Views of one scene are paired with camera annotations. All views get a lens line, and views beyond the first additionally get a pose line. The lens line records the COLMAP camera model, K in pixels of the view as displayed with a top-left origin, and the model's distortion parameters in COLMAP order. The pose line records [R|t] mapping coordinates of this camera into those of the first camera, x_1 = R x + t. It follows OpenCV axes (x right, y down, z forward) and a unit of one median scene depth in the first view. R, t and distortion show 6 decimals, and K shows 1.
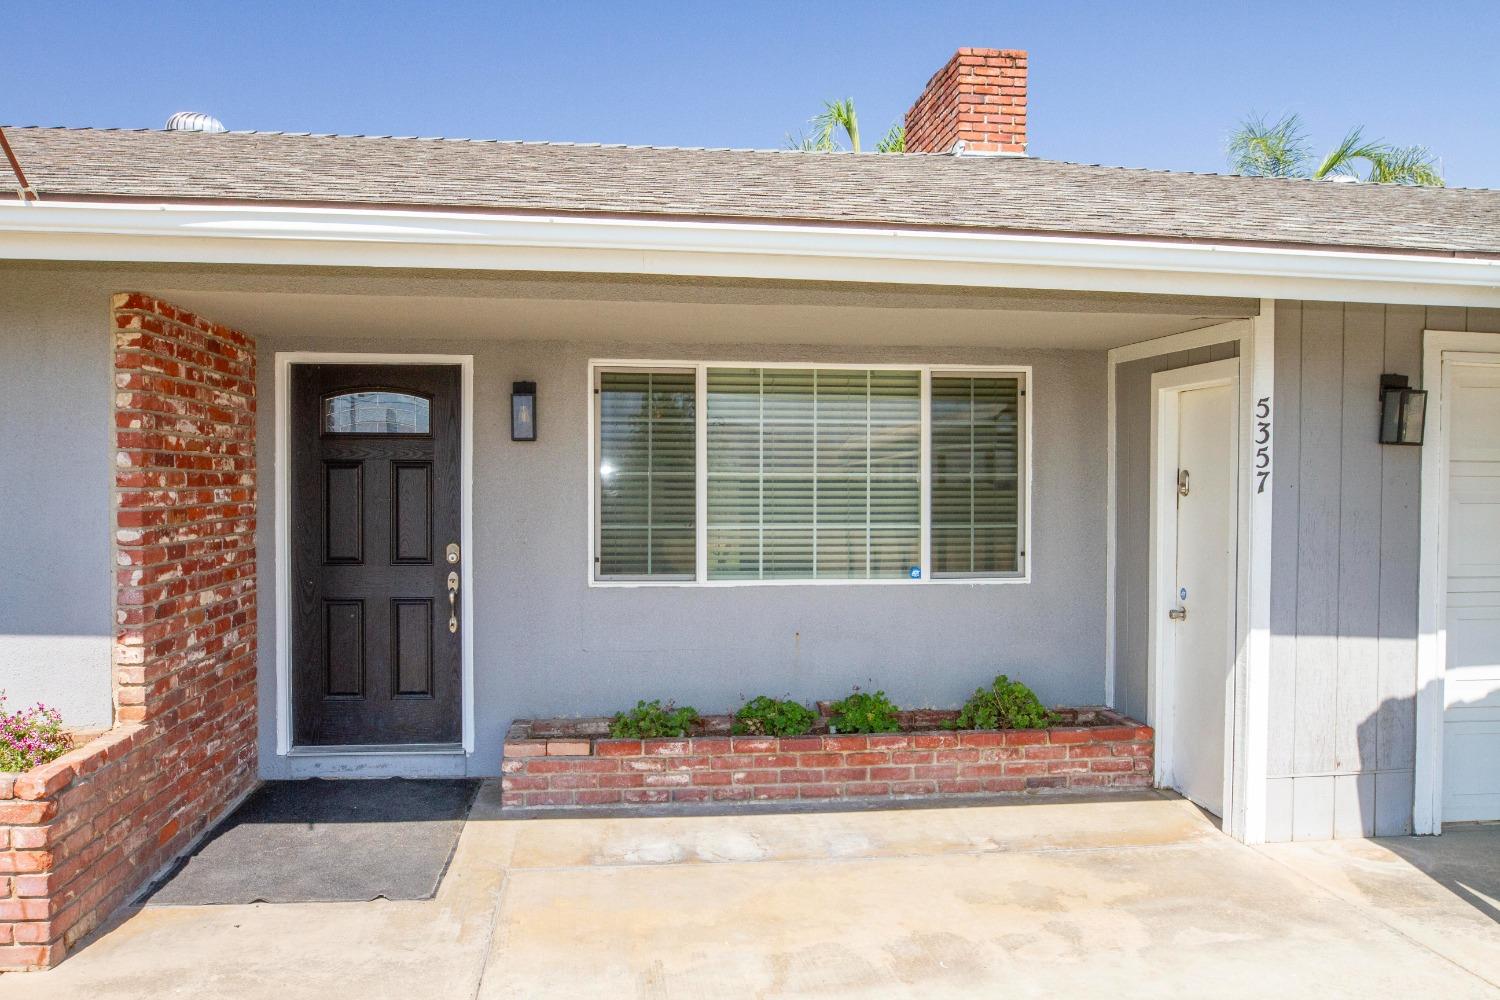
lens RADIAL K [[1143.6, 0, 736.1], [0, 1143.6, 507.1], [0, 0, 1]] dist [-0.039306, 0.008566]
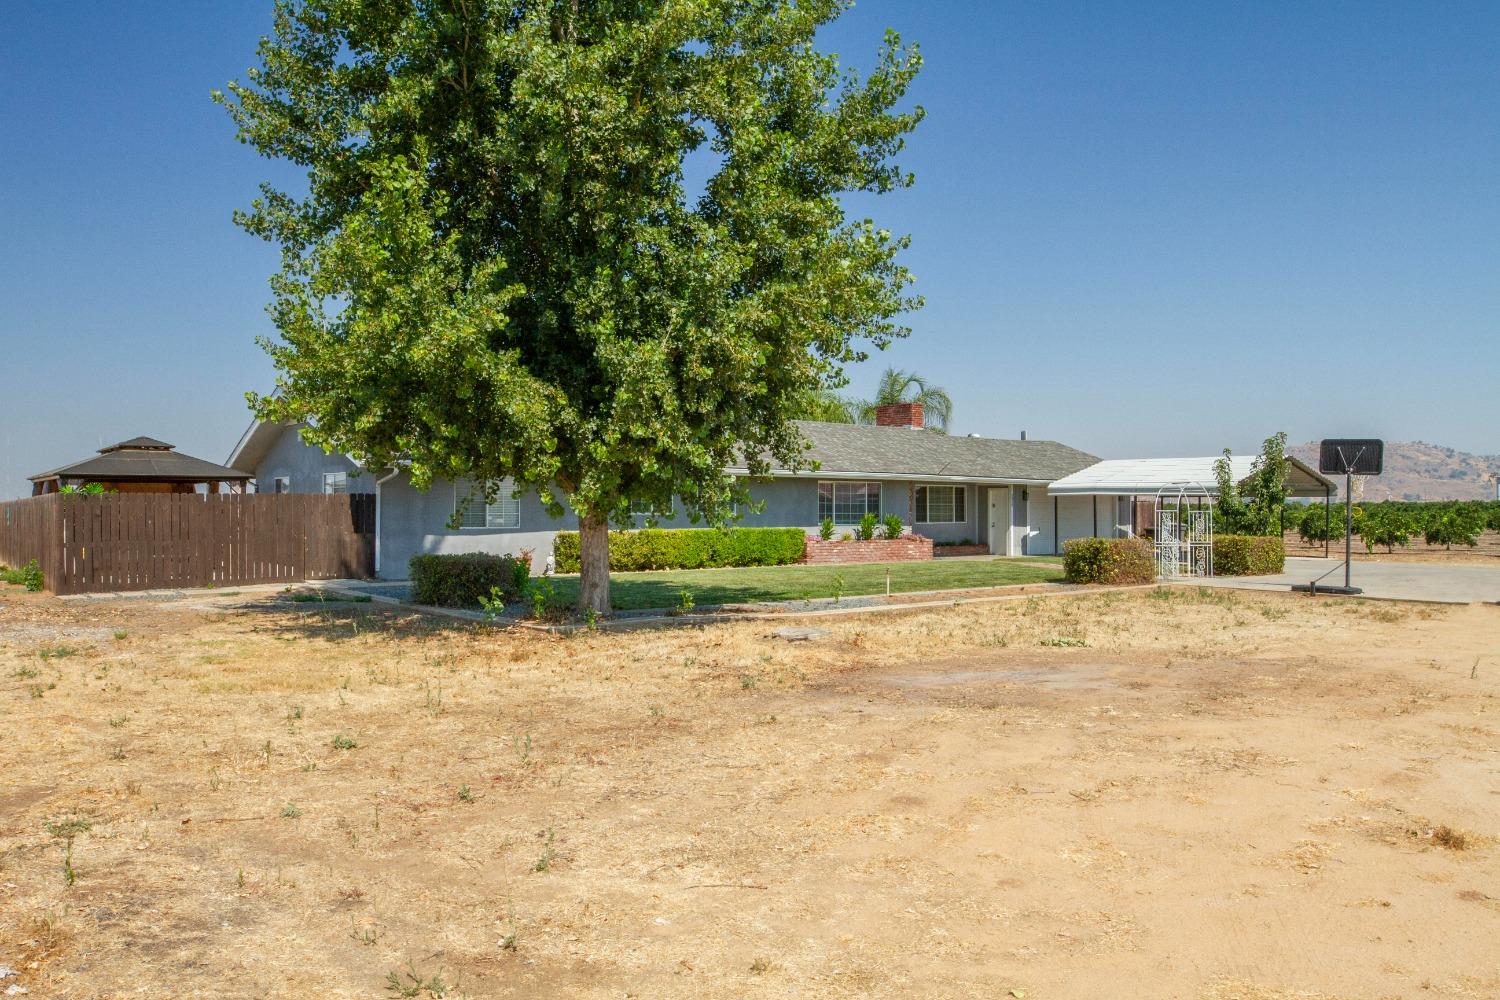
lens RADIAL K [[1130.0, 0, 771.4], [0, 1130.0, 499.1], [0, 0, 1]] dist [-0.000706, 0.002037]
pose [[0.824250, 0.004530, 0.566208, -4.283402], [0.011861, 0.999610, -0.025265, 0.088848], [-0.566102, 0.027541, 0.823875, -3.579619]]
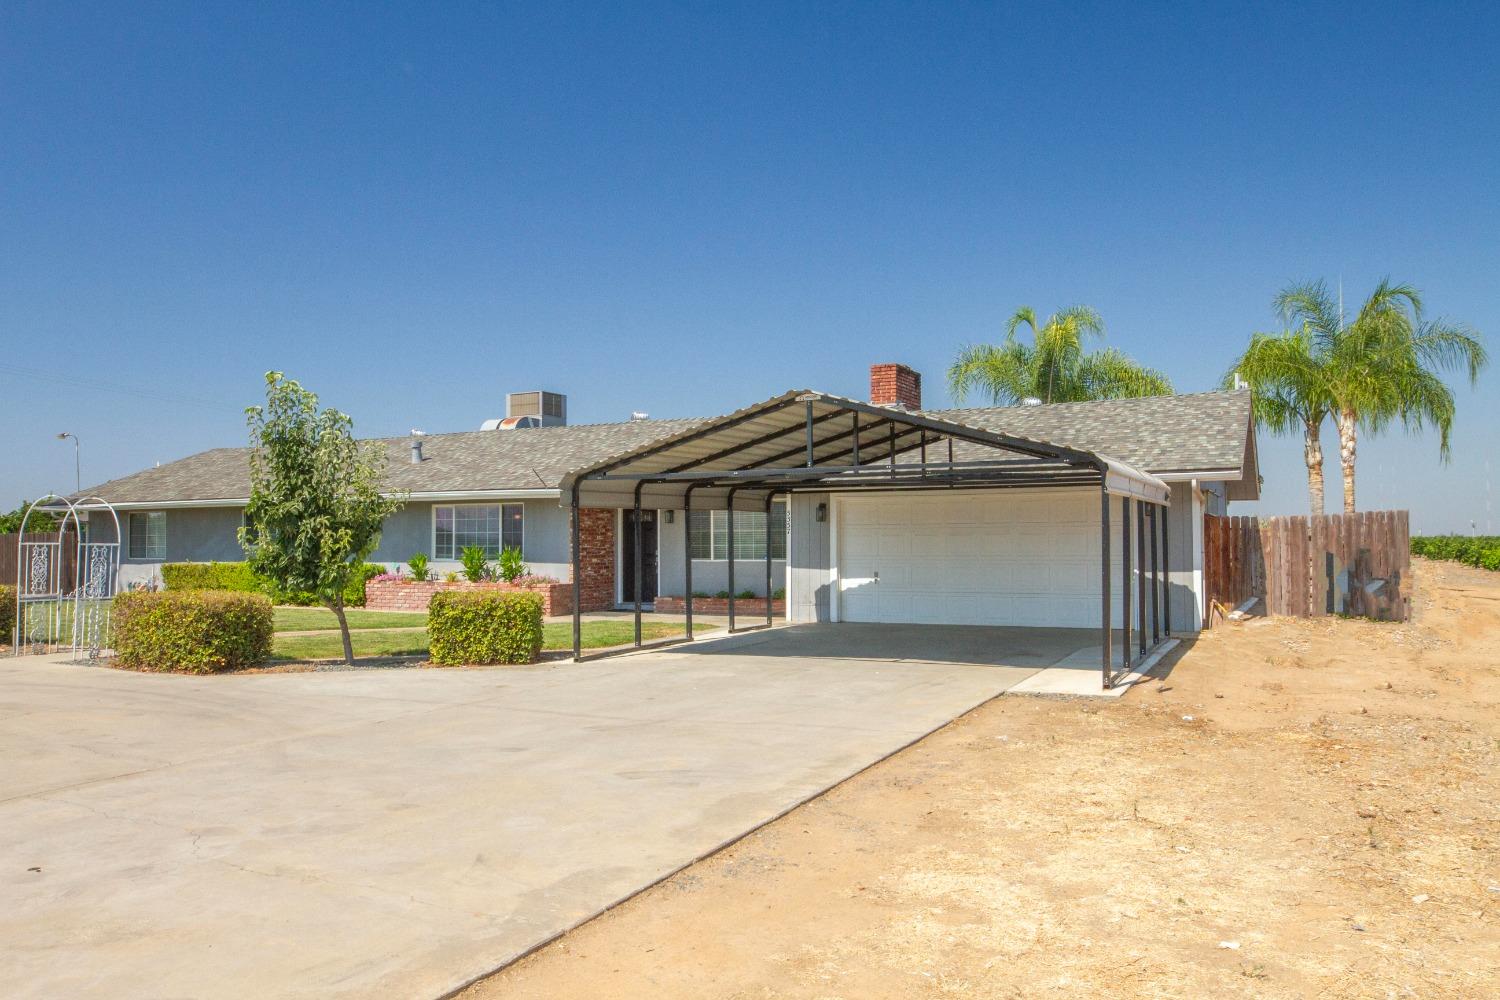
lens RADIAL K [[1127.5, 0, 734.0], [0, 1127.5, 501.7], [0, 0, 1]] dist [-0.037459, 0.004075]
pose [[0.843460, -0.027736, -0.536476, 2.159260], [-0.007844, 0.997924, -0.063925, 0.117551], [0.537135, 0.058126, 0.841491, -2.218195]]
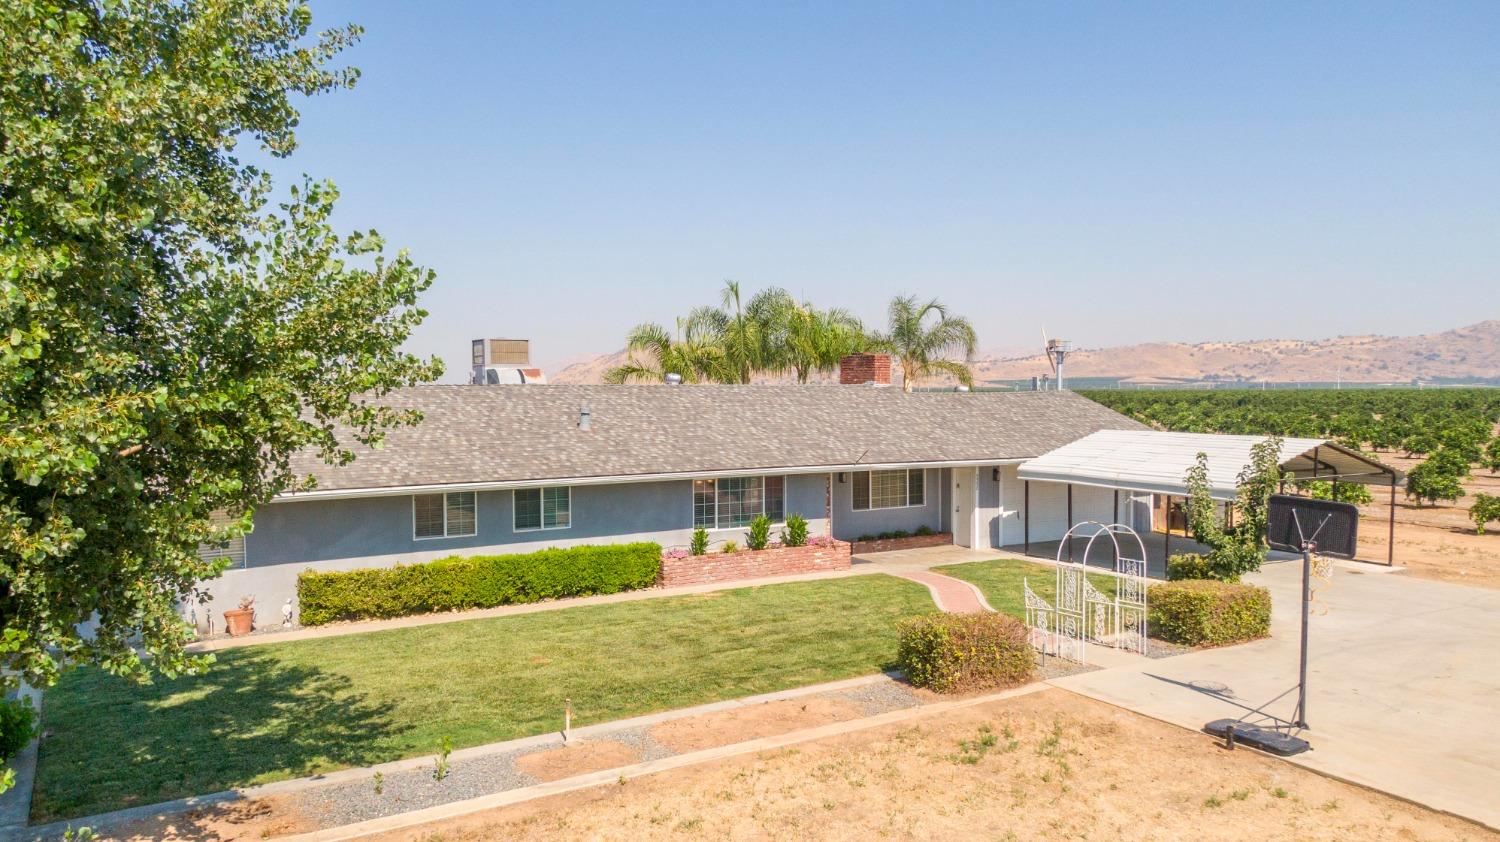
lens RADIAL K [[1091.0, 0, 741.6], [0, 1091.0, 429.4], [0, 0, 1]] dist [0.010743, -0.004332]
pose [[0.907624, -0.022712, 0.419169, -2.656818], [0.015926, 0.999679, 0.019680, -0.402324], [-0.419482, -0.011186, 0.907695, -3.203707]]
